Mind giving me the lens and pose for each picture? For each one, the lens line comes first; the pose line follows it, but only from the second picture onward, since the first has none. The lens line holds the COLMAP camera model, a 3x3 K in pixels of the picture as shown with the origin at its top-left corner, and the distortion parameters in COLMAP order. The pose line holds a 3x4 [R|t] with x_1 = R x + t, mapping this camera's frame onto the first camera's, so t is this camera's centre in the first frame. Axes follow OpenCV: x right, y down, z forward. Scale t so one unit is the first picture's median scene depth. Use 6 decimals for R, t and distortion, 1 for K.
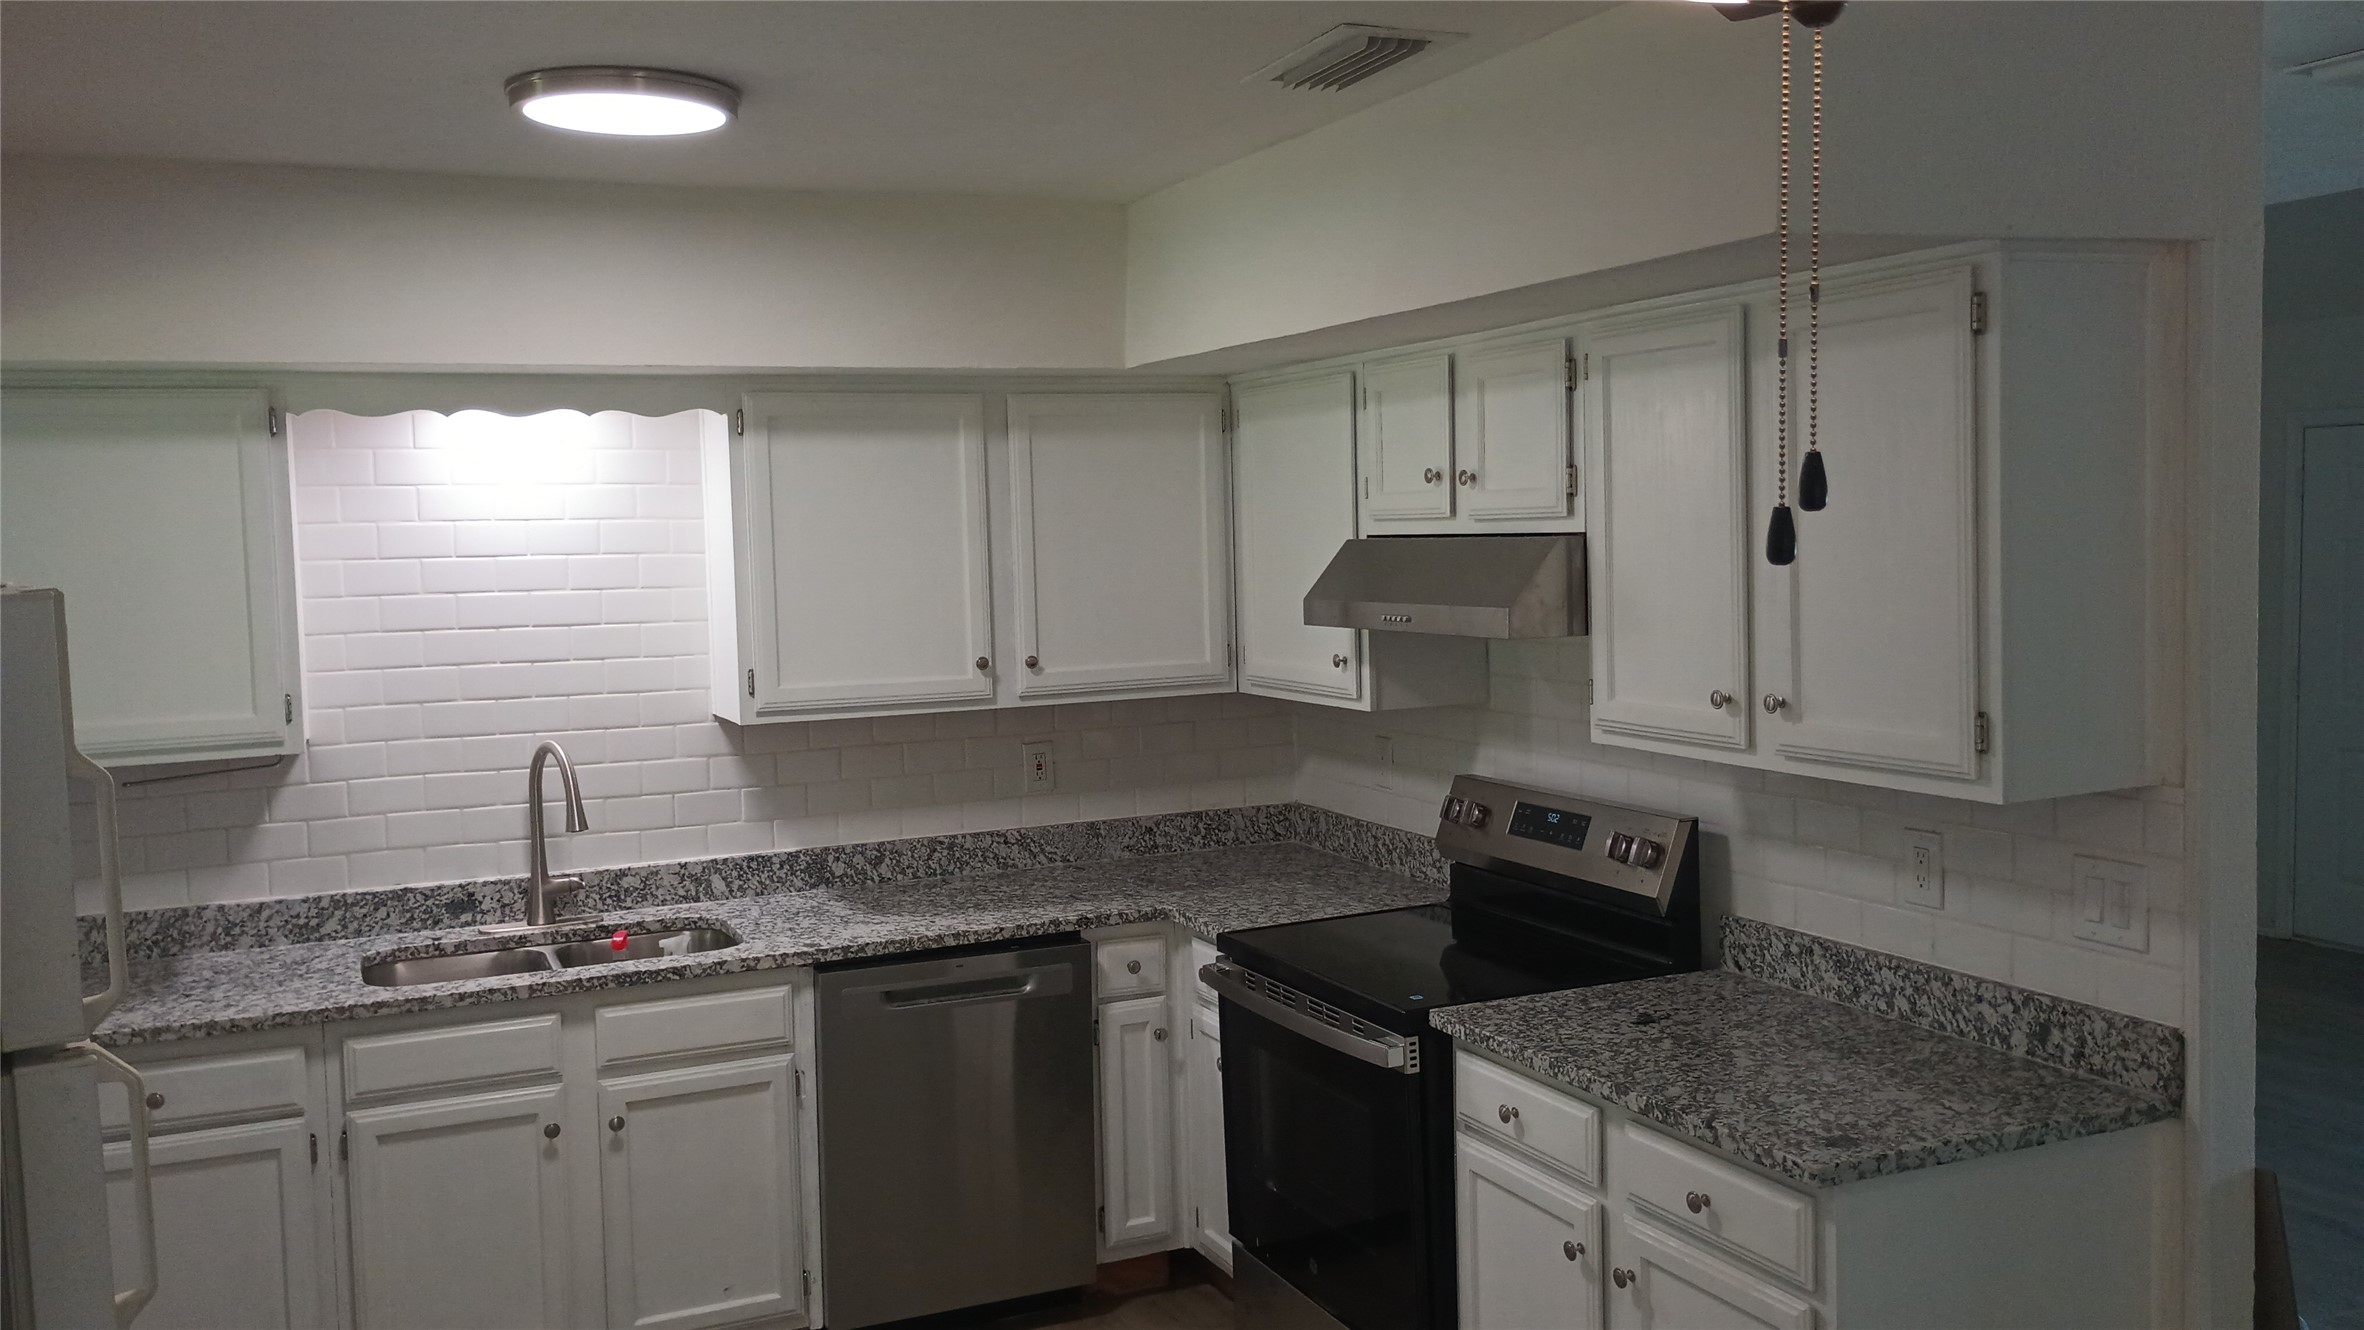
lens RADIAL K [[1974.0, 0, 1184.4], [0, 1974.0, 655.7], [0, 0, 1]] dist [0.057994, -0.062492]
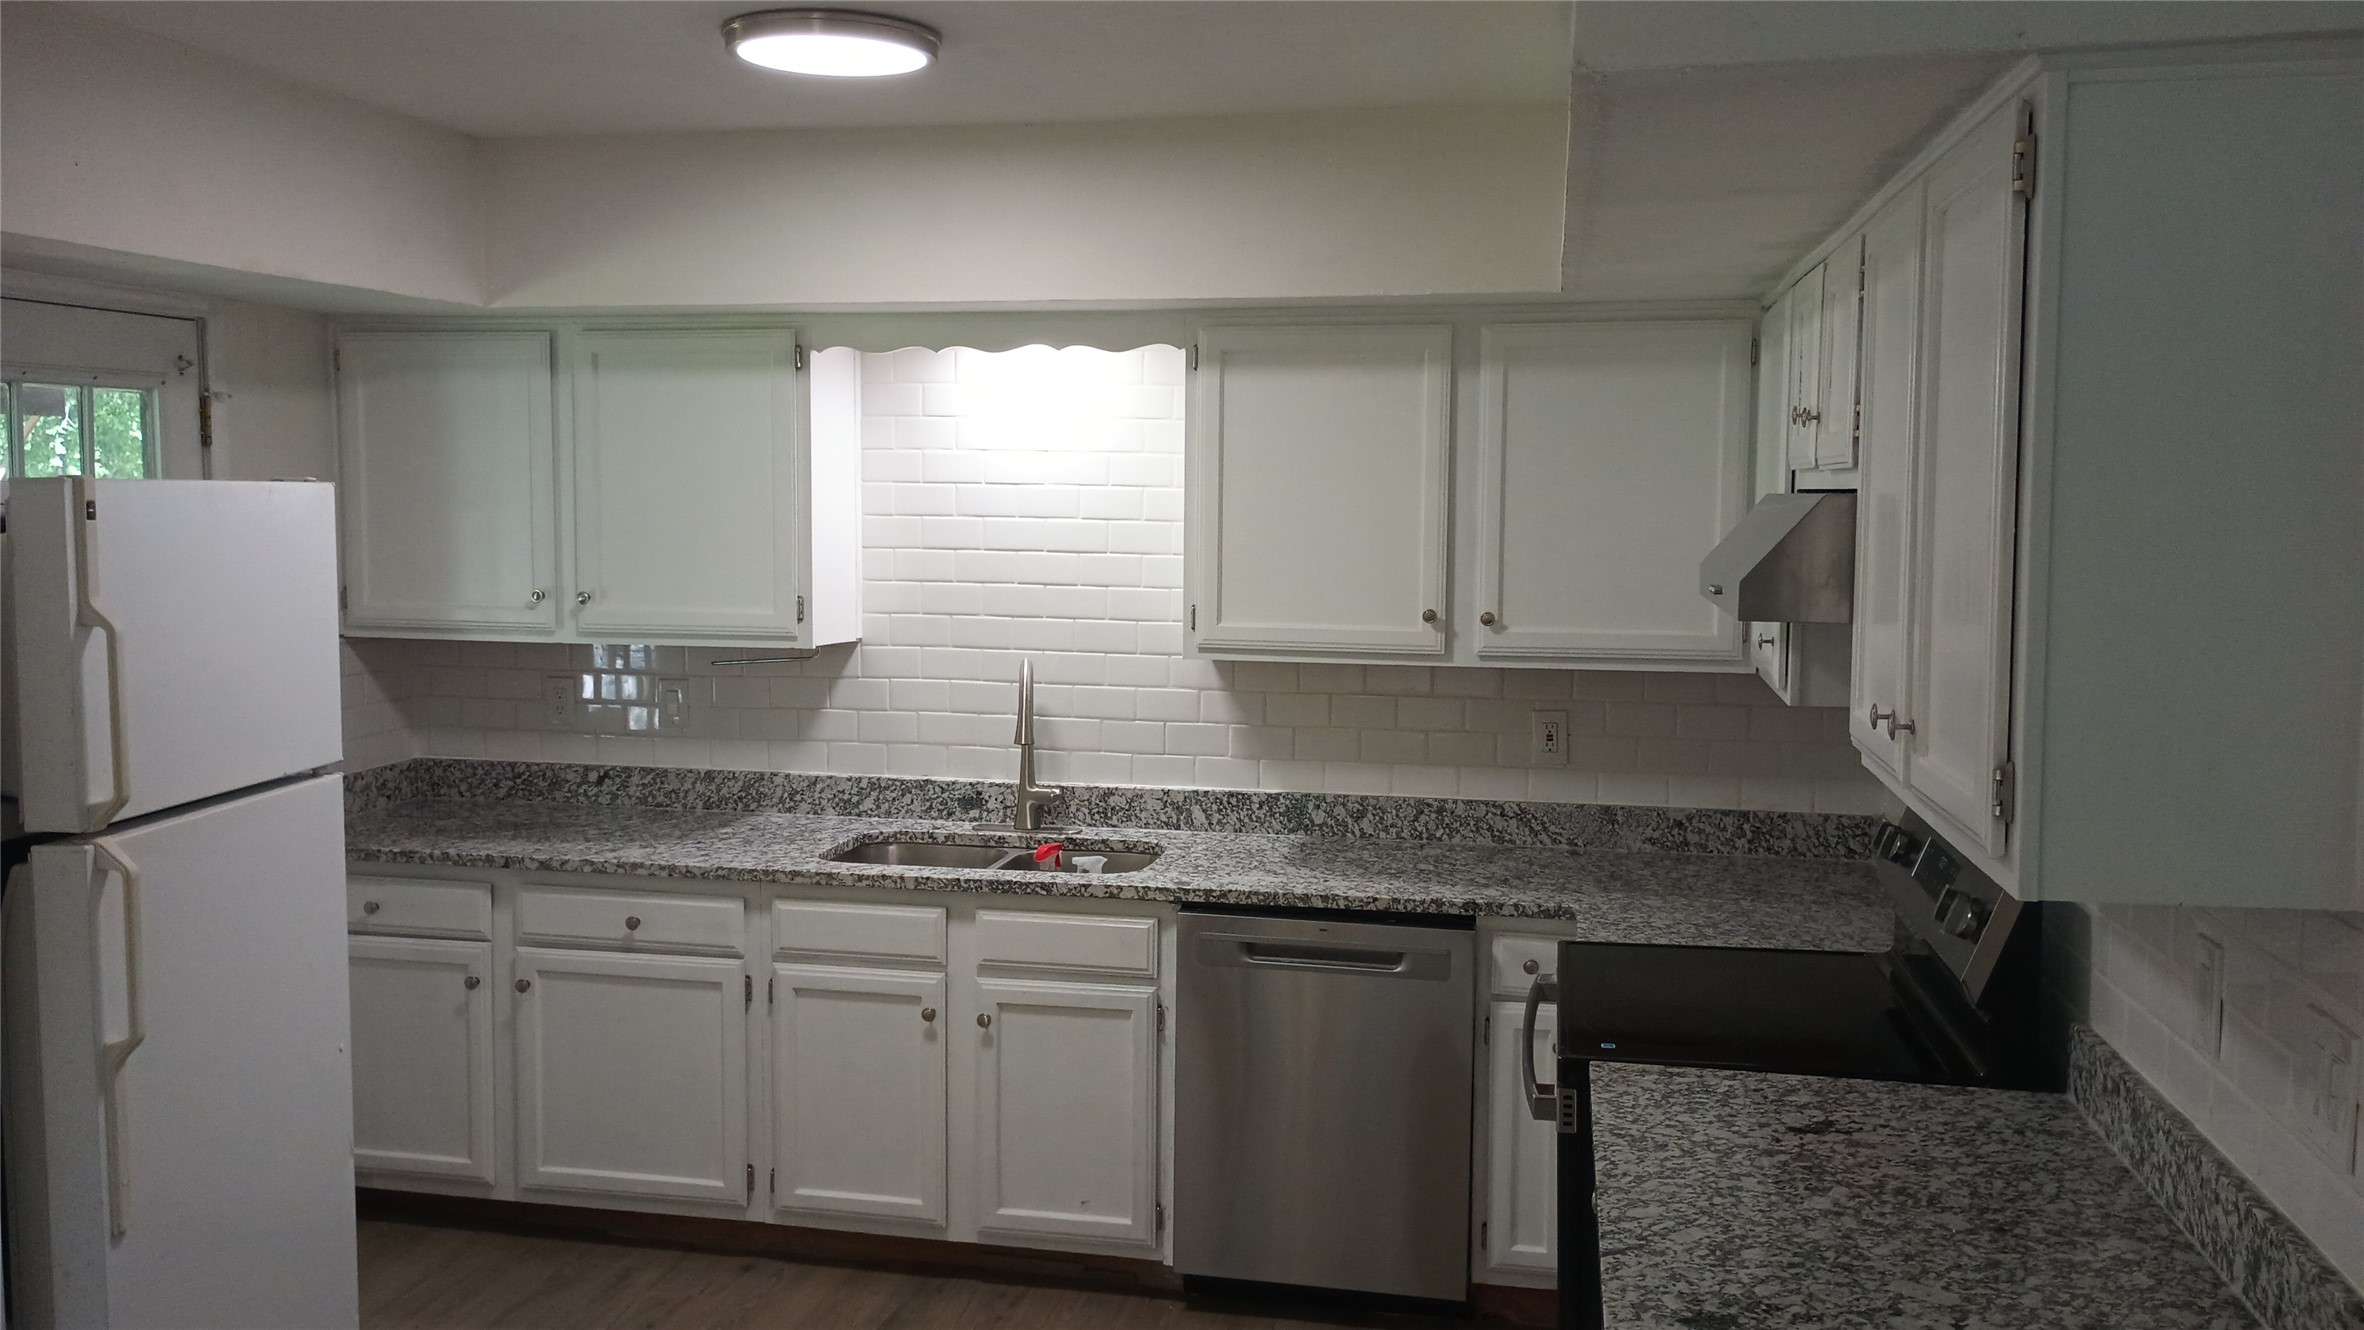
lens RADIAL K [[1974.0, 0, 1172.0], [0, 1974.0, 658.6], [0, 0, 1]] dist [0.057994, -0.062492]
pose [[0.810800, 0.083205, -0.579379, 0.364262], [-0.069575, 0.996527, 0.045748, -0.011067], [0.581174, 0.003218, 0.813773, 0.185486]]
